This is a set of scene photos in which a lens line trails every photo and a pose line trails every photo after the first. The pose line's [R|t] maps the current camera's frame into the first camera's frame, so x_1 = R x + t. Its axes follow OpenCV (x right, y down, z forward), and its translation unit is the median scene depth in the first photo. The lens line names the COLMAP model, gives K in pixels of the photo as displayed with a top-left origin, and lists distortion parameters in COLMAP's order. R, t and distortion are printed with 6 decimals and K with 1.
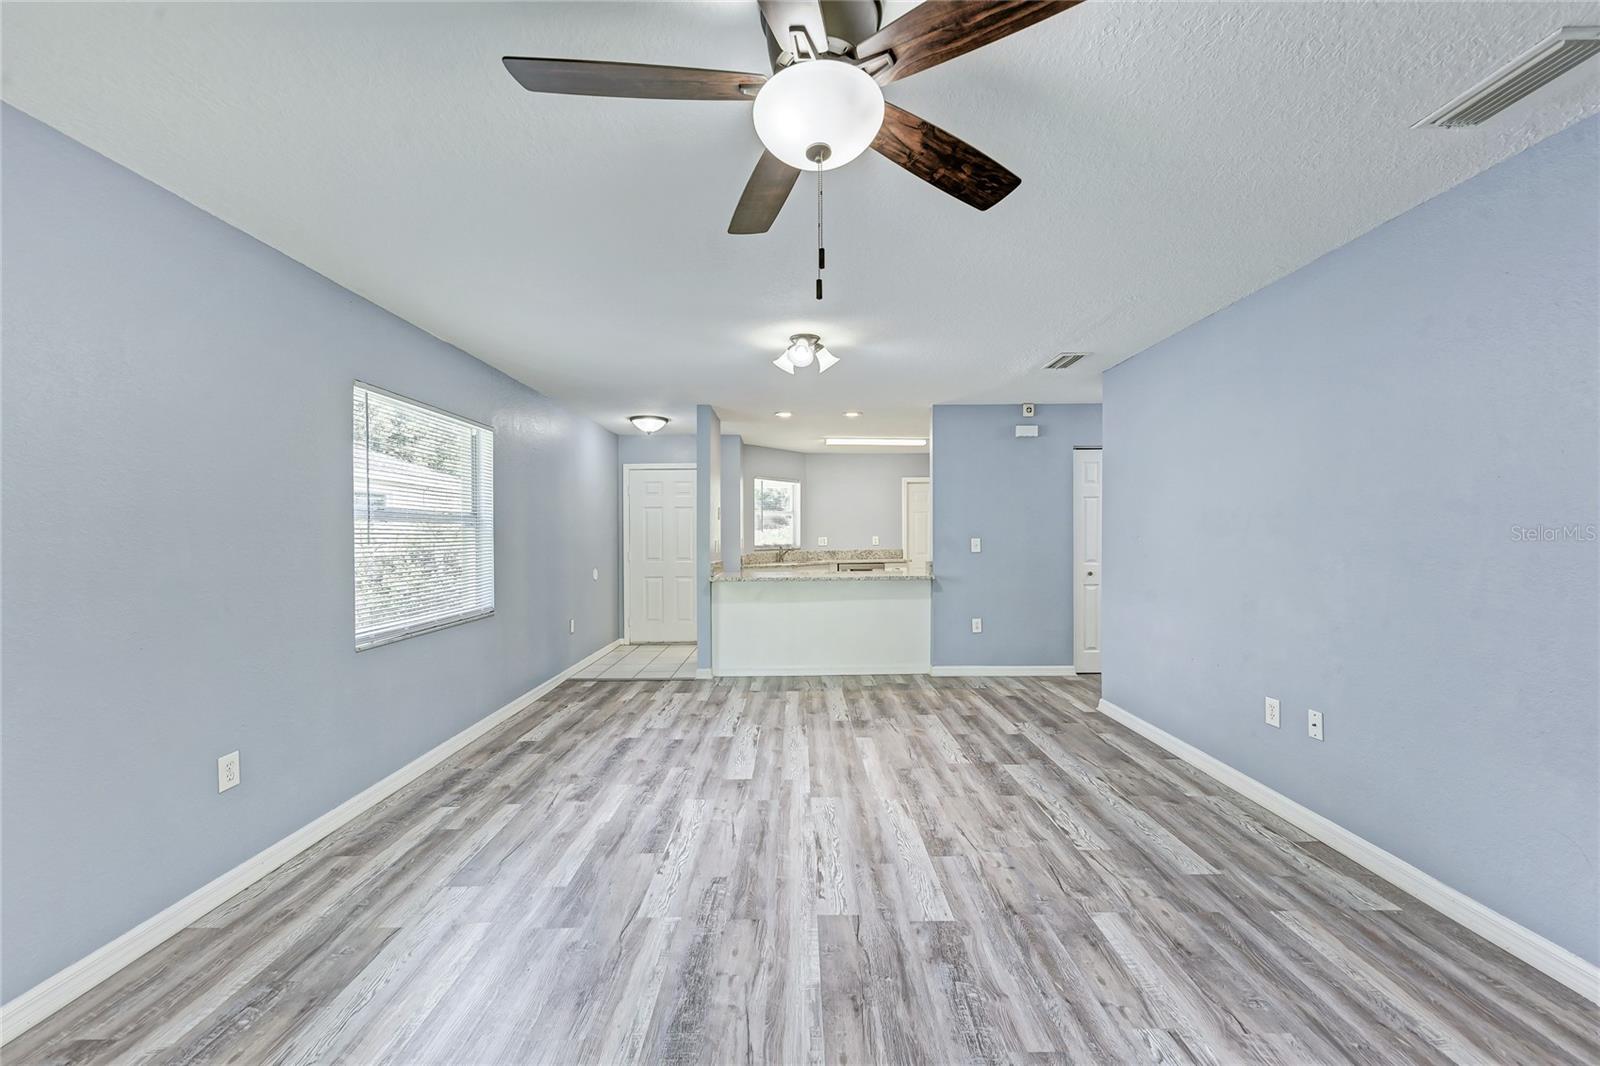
lens RADIAL K [[616.1, 0, 800.9], [0, 616.1, 535.6], [0, 0, 1]] dist [0.014170, -0.006628]
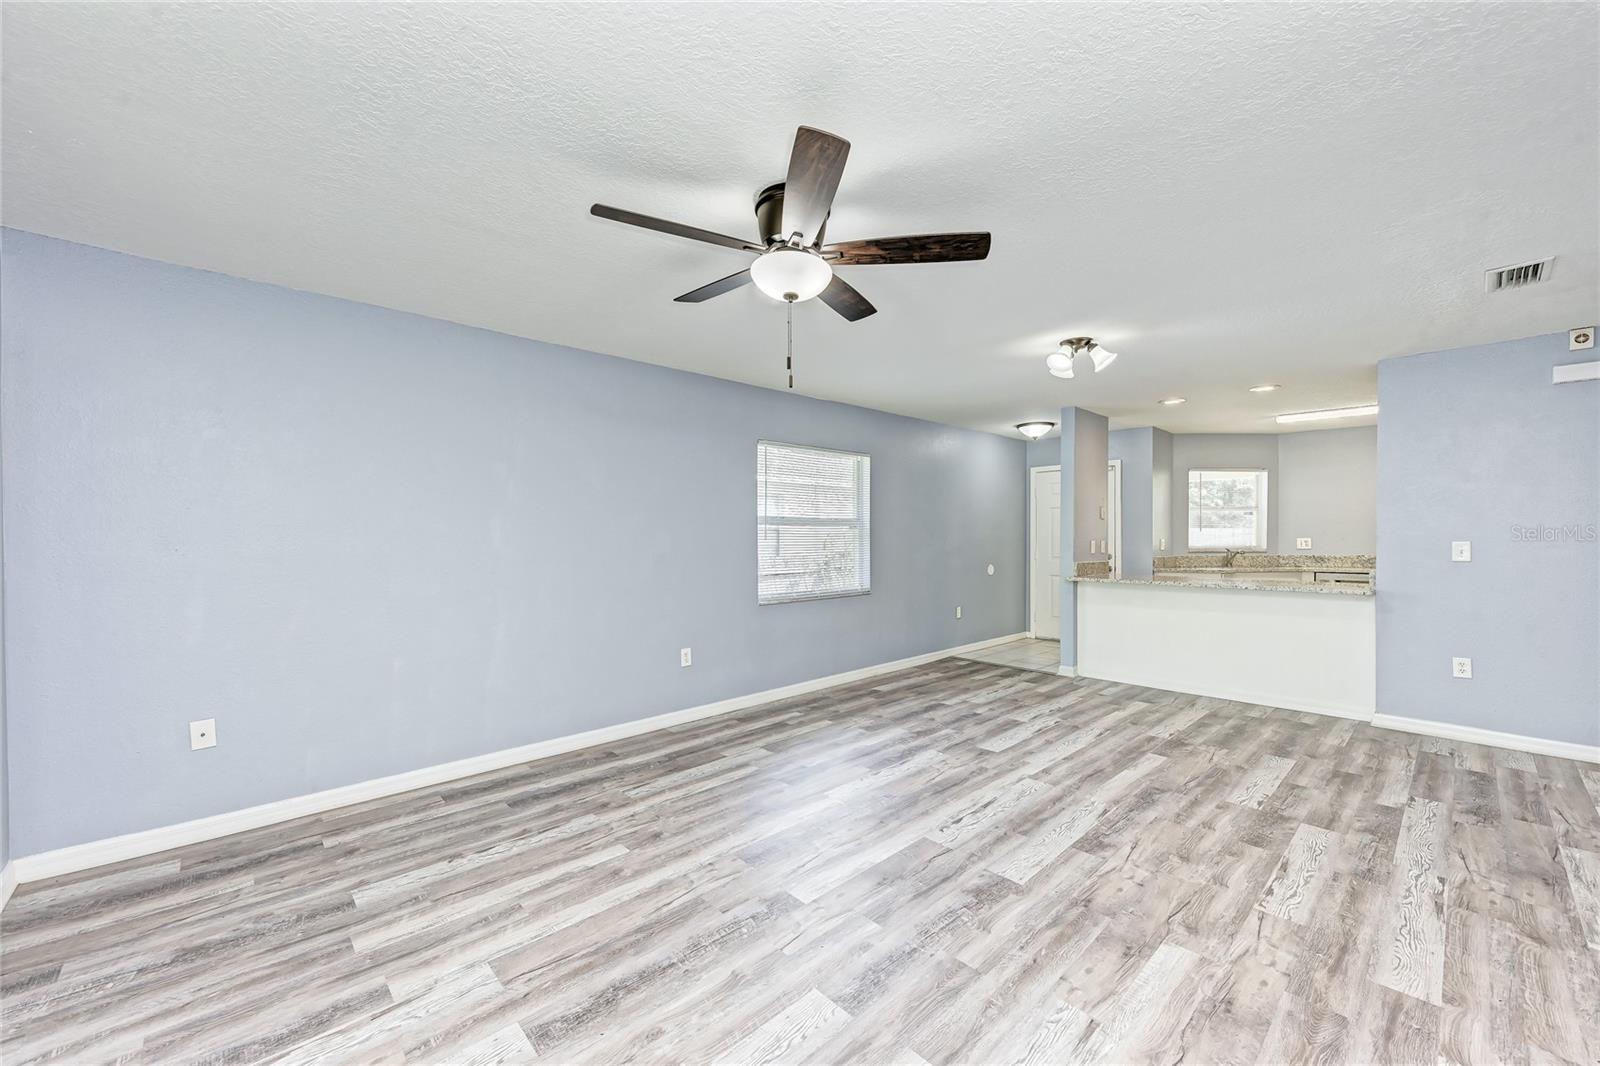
lens RADIAL K [[619.6, 0, 800.7], [0, 619.6, 535.7], [0, 0, 1]] dist [0.015347, -0.006975]
pose [[0.677622, 0.004496, -0.735397, 0.534600], [-0.003317, 0.999990, 0.003058, -0.002745], [0.735403, 0.000367, 0.677630, -0.030794]]
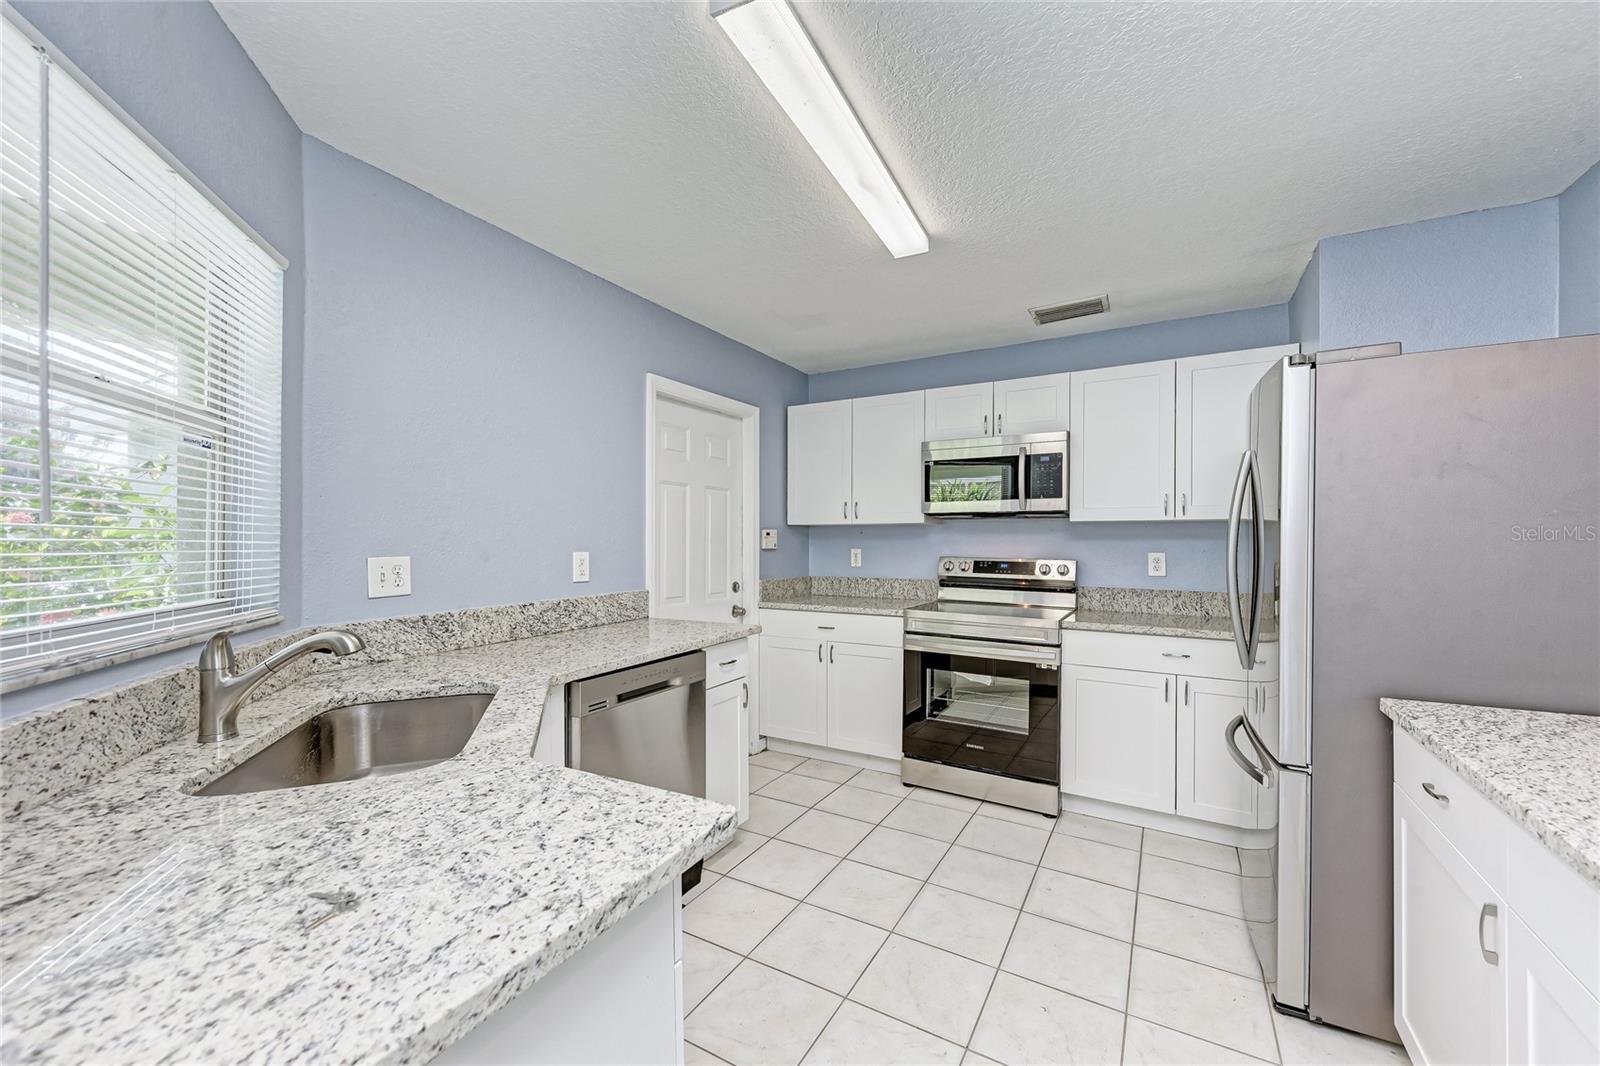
lens RADIAL K [[637.1, 0, 799.9], [0, 637.1, 538.5], [0, 0, 1]] dist [0.013322, -0.006681]
pose [[0.512502, 0.012009, 0.858602, -0.245793], [-0.002913, 0.999921, -0.012247, -0.005069], [-0.858681, 0.003775, 0.512497, 2.182833]]
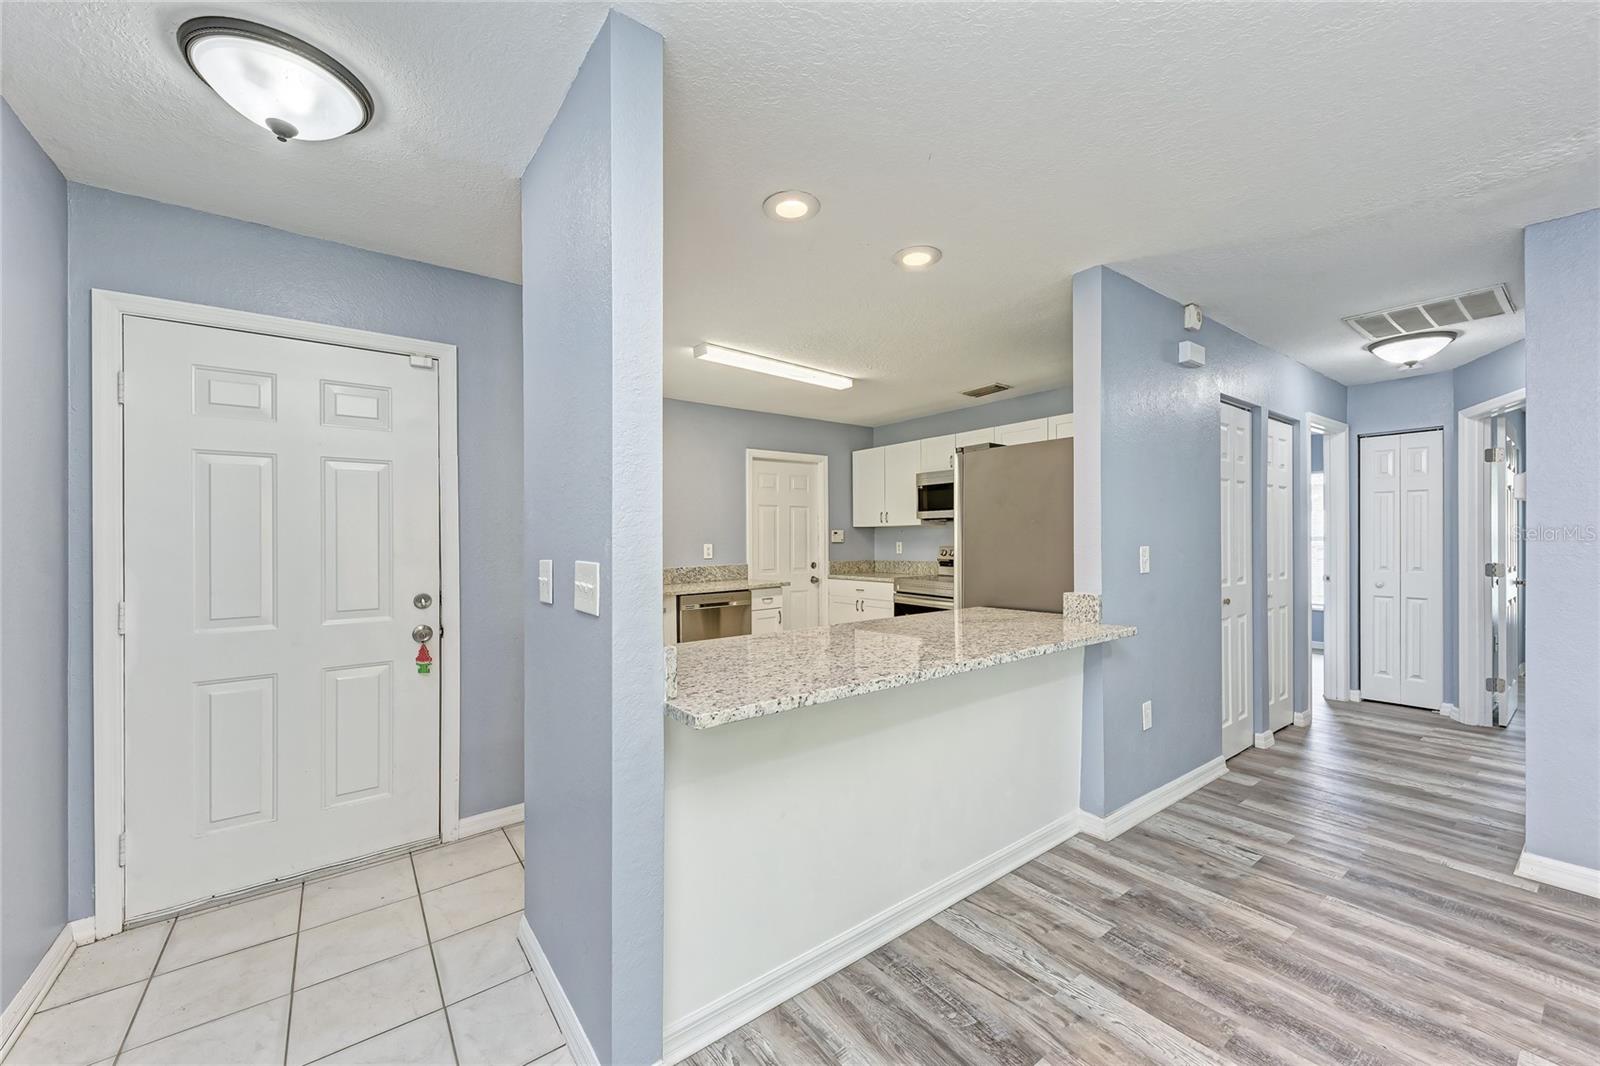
lens RADIAL K [[619.6, 0, 800.7], [0, 619.6, 535.7], [0, 0, 1]] dist [0.015347, -0.006975]
pose [[0.806921, 0.003098, 0.590652, -0.456828], [0.004110, 0.999933, -0.010859, 0.000262], [-0.590646, 0.011190, 0.806853, 1.351676]]
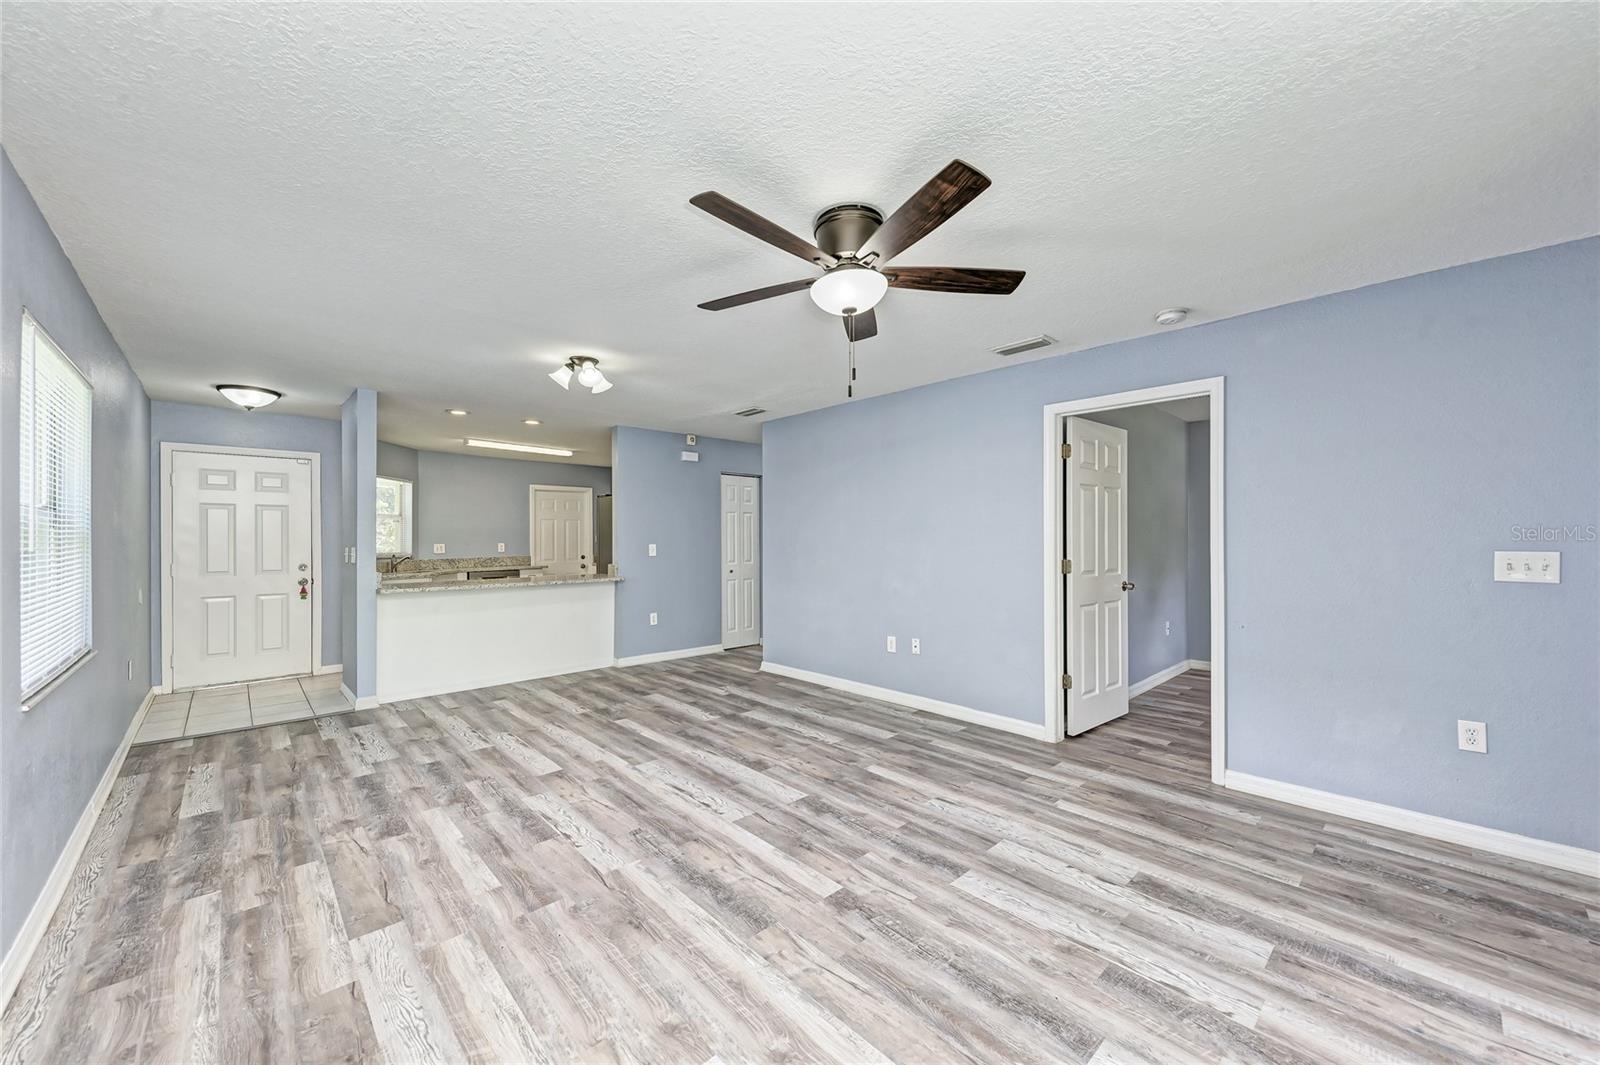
lens RADIAL K [[601.1, 0, 802.2], [0, 601.1, 539.6], [0, 0, 1]] dist [0.013783, -0.006831]
pose [[0.732022, 0.004283, 0.681267, -0.514603], [0.000436, 0.999977, -0.006755, 0.006050], [-0.681281, 0.005242, 0.732004, -0.045023]]
